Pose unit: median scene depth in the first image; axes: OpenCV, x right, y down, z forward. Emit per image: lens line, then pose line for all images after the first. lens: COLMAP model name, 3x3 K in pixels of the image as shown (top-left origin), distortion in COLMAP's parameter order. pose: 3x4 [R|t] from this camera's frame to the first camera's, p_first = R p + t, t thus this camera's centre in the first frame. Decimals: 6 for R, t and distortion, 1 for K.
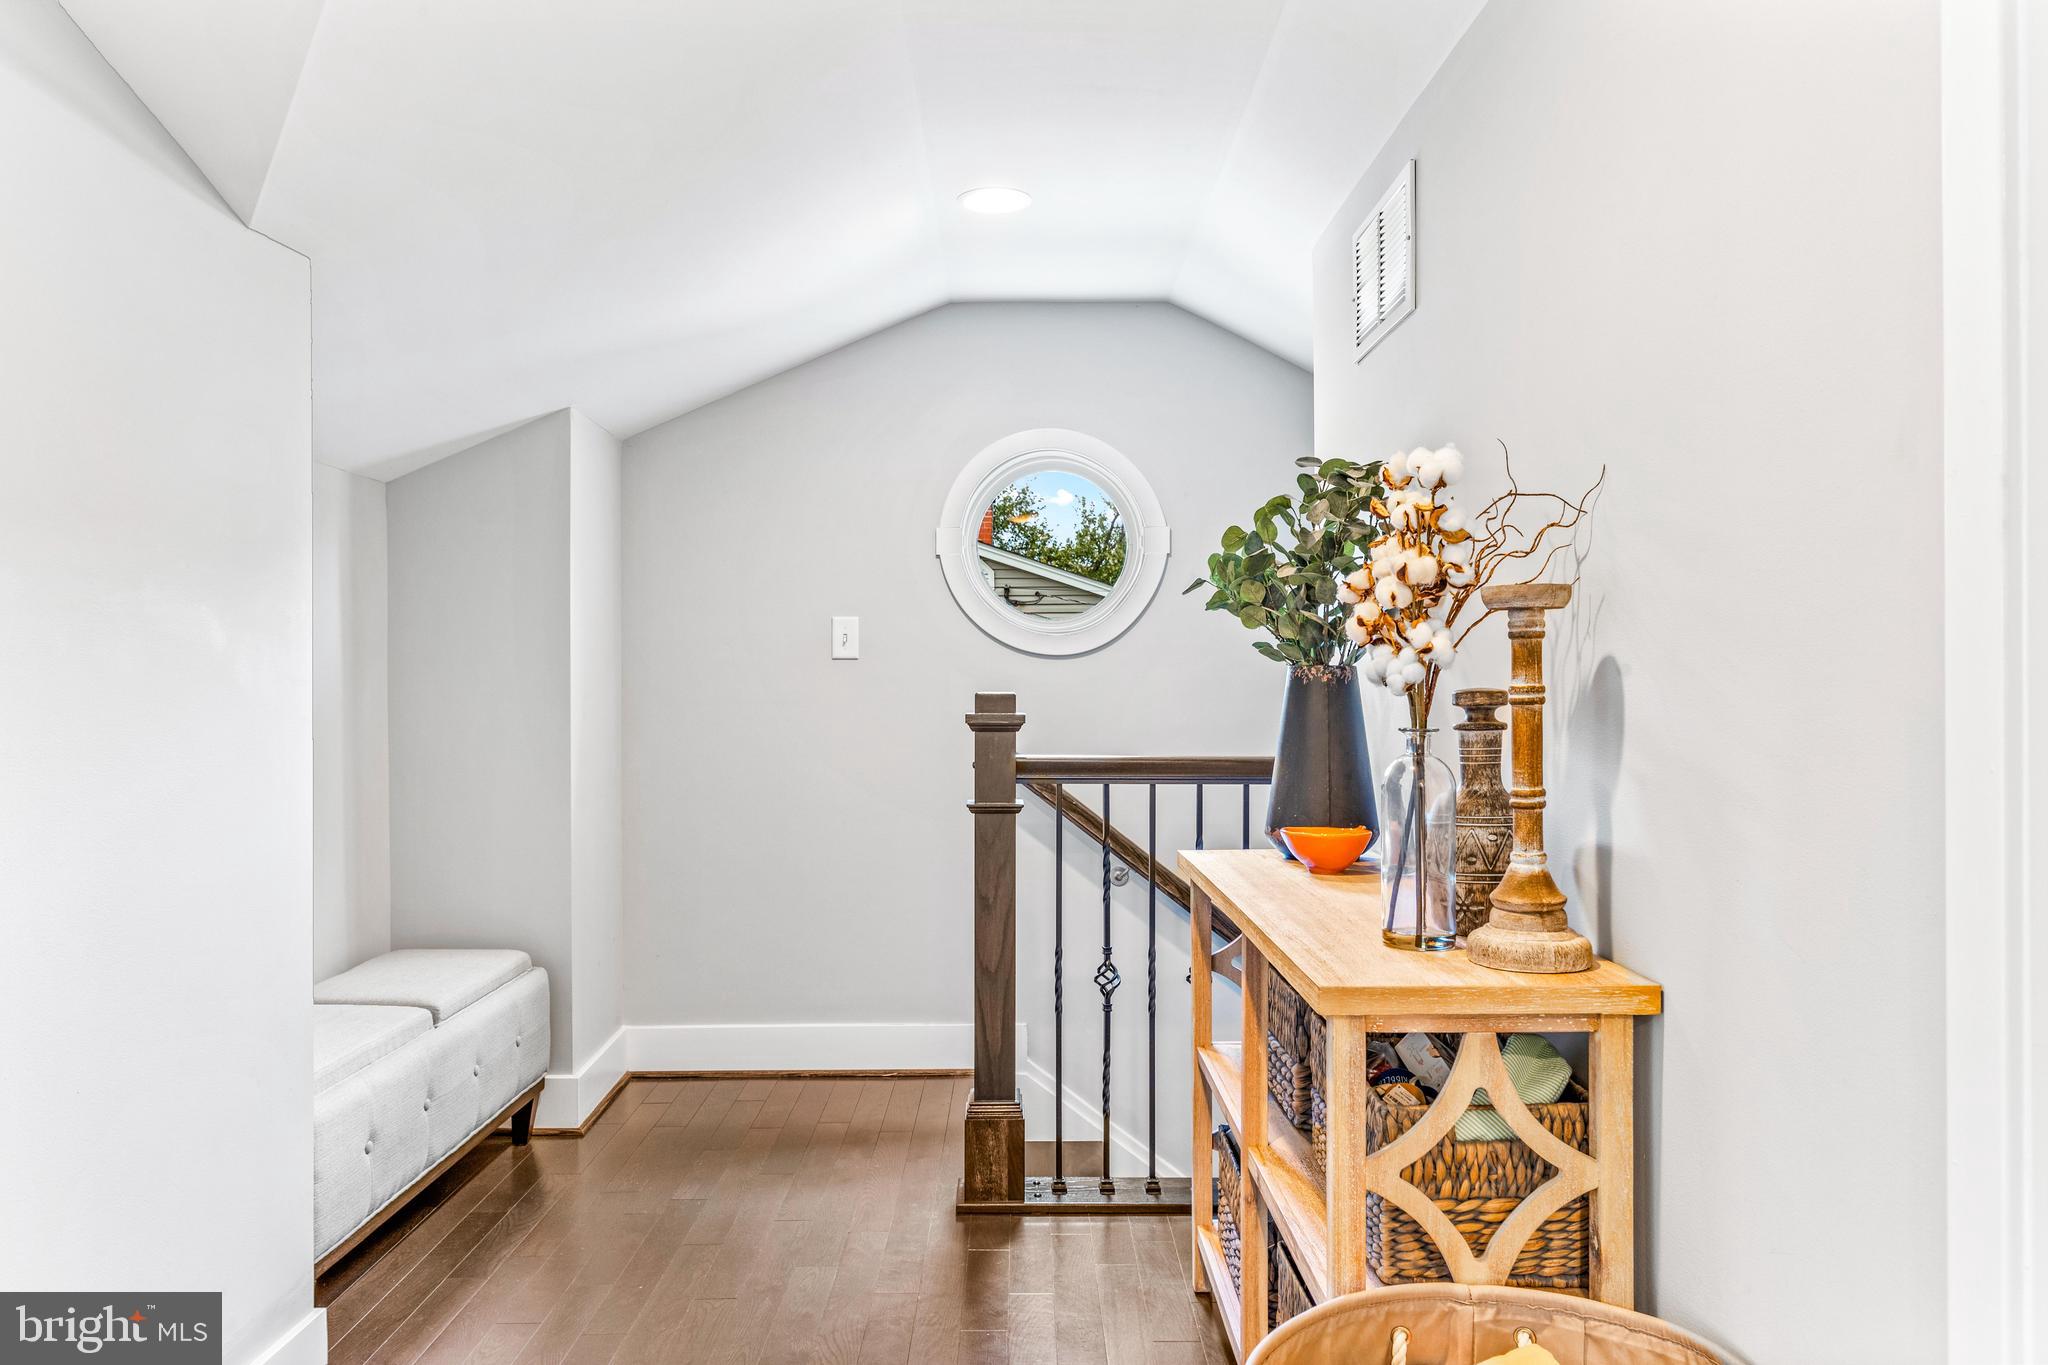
lens RADIAL K [[1420.0, 0, 1018.6], [0, 1420.0, 685.3], [0, 0, 1]] dist [-0.006105, 0.001189]
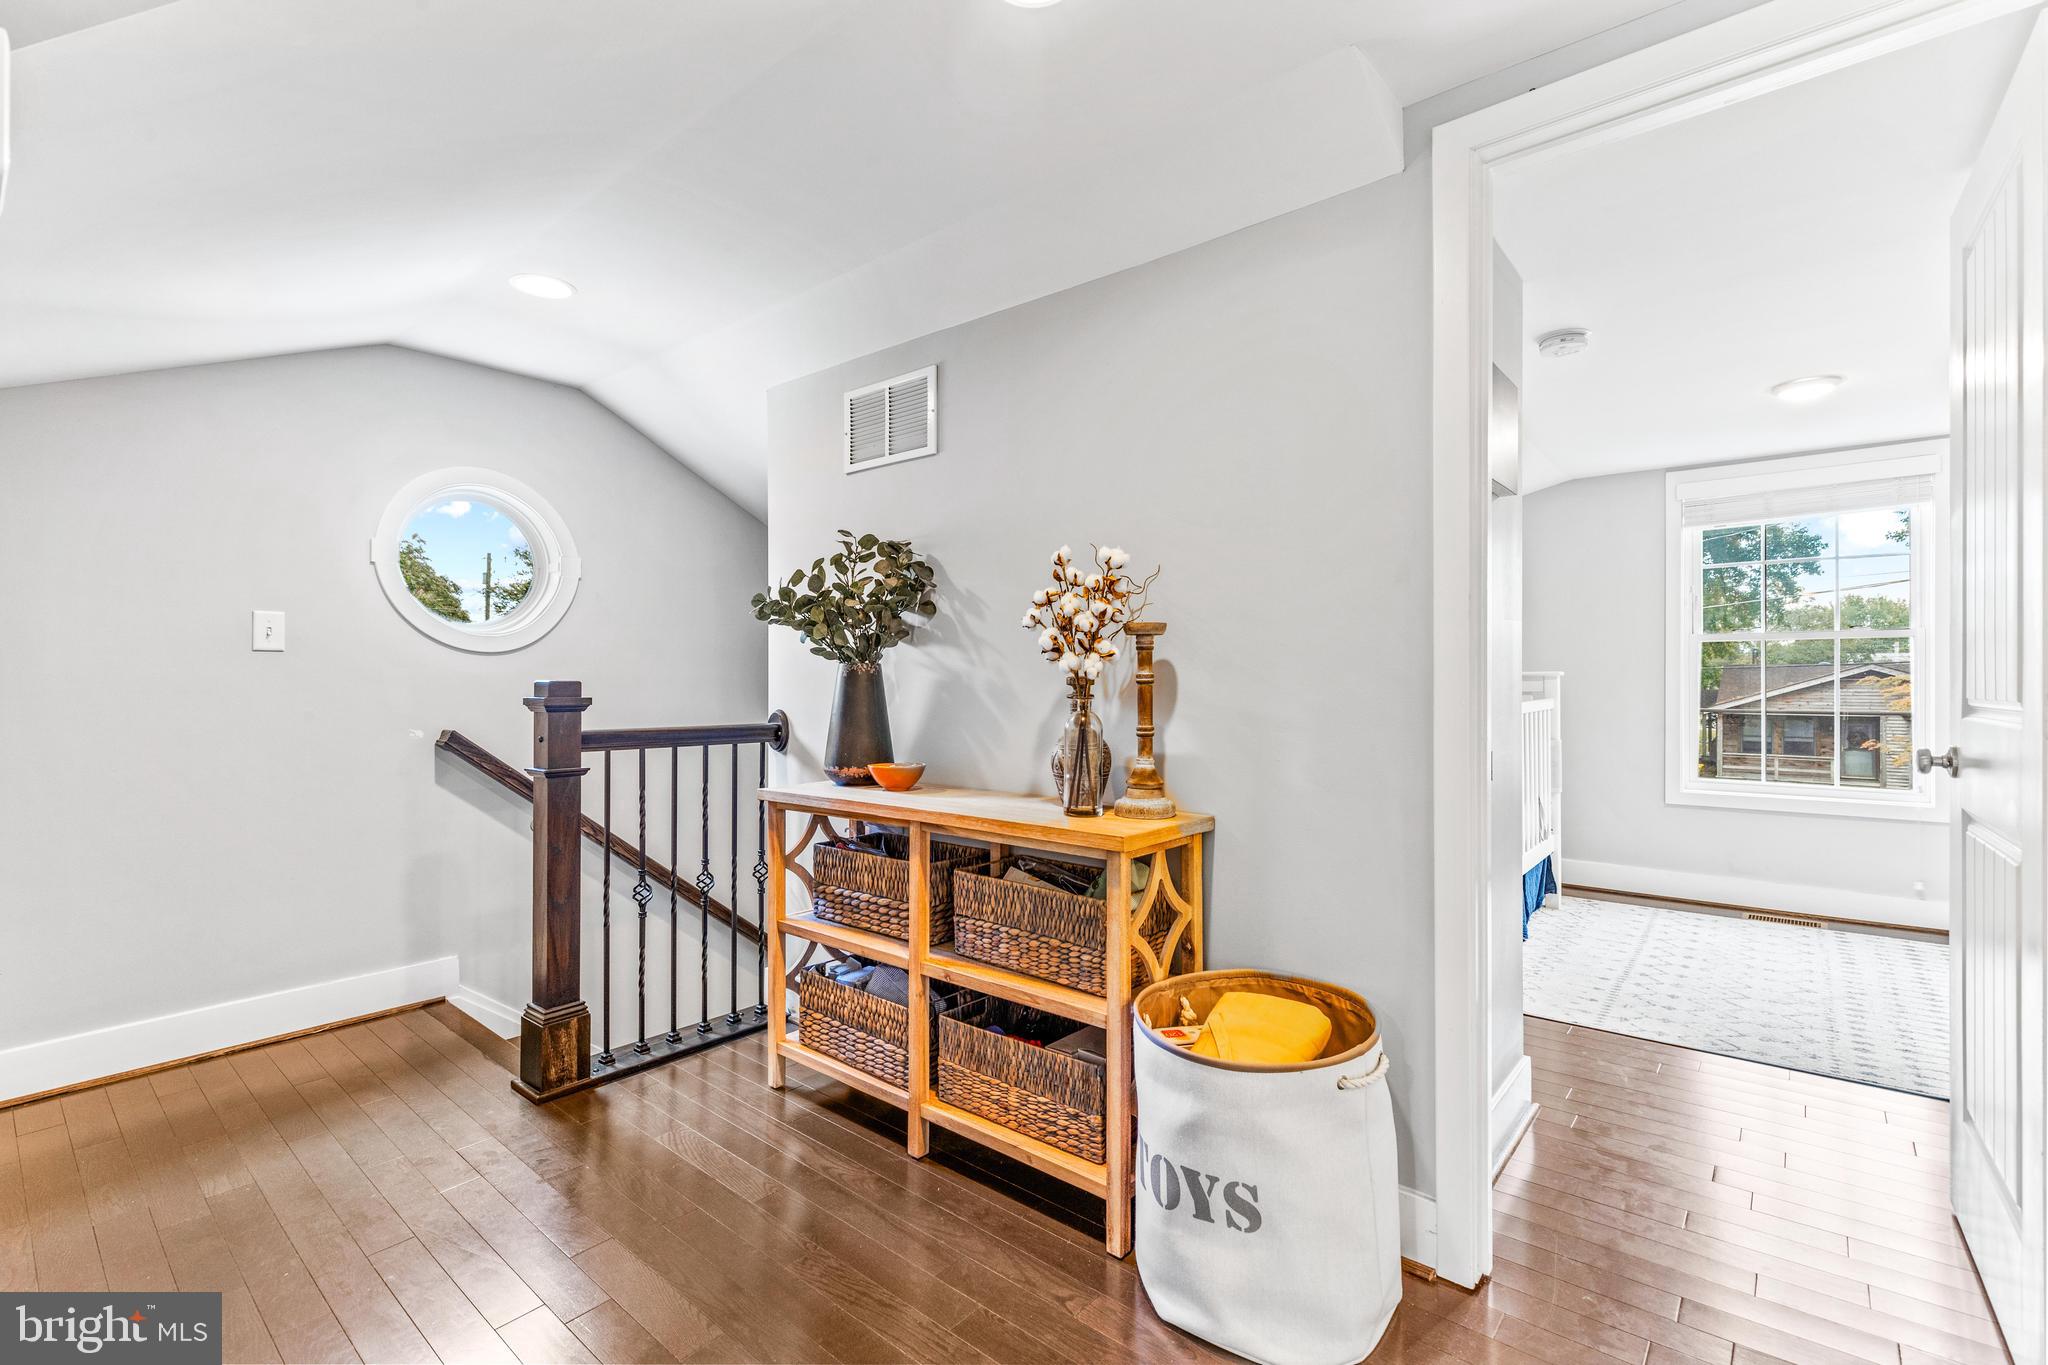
lens RADIAL K [[917.9, 0, 1024.2], [0, 917.9, 677.9], [0, 0, 1]] dist [0.004827, -0.002675]
pose [[0.641800, 0.002446, 0.766868, -0.442429], [-0.000431, 0.999996, -0.002828, 0.005605], [-0.766872, 0.001485, 0.641799, 0.191532]]
